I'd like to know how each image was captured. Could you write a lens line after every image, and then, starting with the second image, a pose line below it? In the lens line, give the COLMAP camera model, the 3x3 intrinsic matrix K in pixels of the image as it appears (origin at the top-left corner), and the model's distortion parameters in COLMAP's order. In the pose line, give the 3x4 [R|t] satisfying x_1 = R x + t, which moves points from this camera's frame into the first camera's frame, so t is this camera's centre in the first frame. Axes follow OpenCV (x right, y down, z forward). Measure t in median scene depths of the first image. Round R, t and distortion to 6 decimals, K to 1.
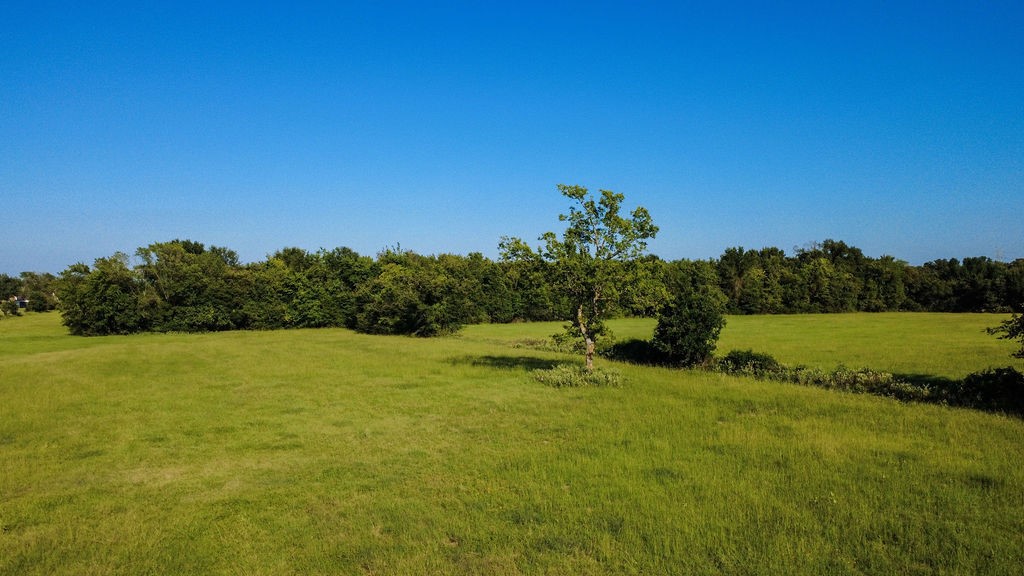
lens RADIAL K [[736.2, 0, 513.1], [0, 736.2, 295.4], [0, 0, 1]] dist [-0.019345, 0.023219]
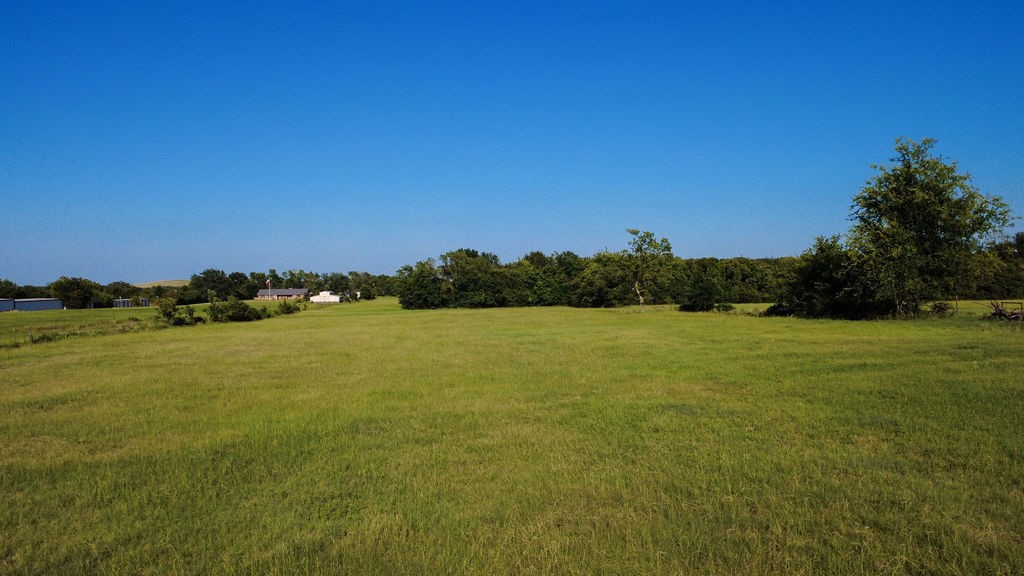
lens RADIAL K [[736.2, 0, 513.1], [0, 736.2, 295.4], [0, 0, 1]] dist [-0.019345, 0.023219]
pose [[0.941295, -0.000396, -0.337584, 0.188728], [0.002155, 0.999986, 0.004835, 0.016759], [0.337577, -0.005279, 0.941283, -0.480944]]
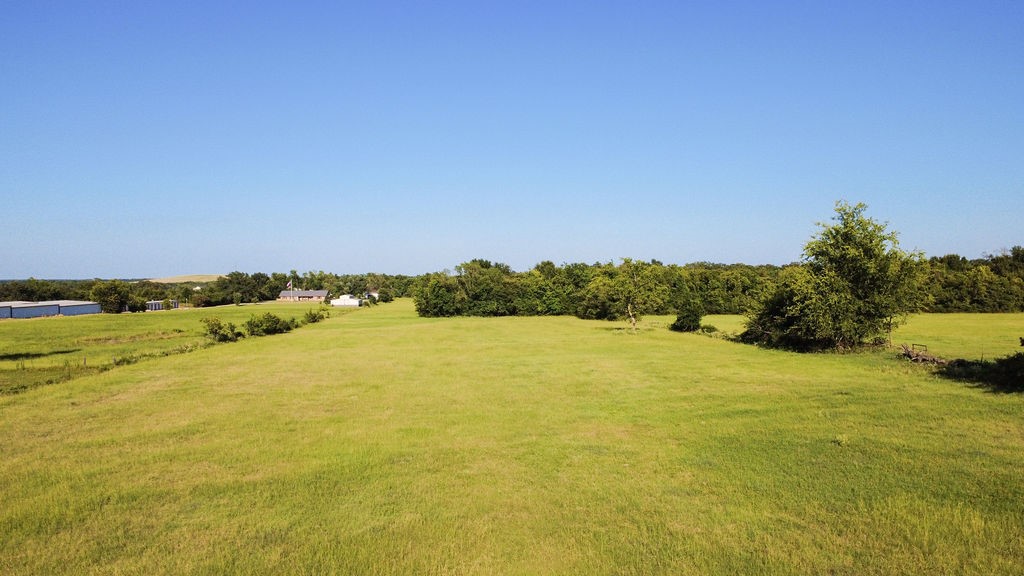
lens RADIAL K [[736.2, 0, 513.1], [0, 736.2, 295.4], [0, 0, 1]] dist [-0.019345, 0.023219]
pose [[0.933605, 0.010092, -0.358162, 0.234748], [-0.007355, 0.999932, 0.009003, -0.013908], [0.358228, -0.005771, 0.933616, -0.568156]]
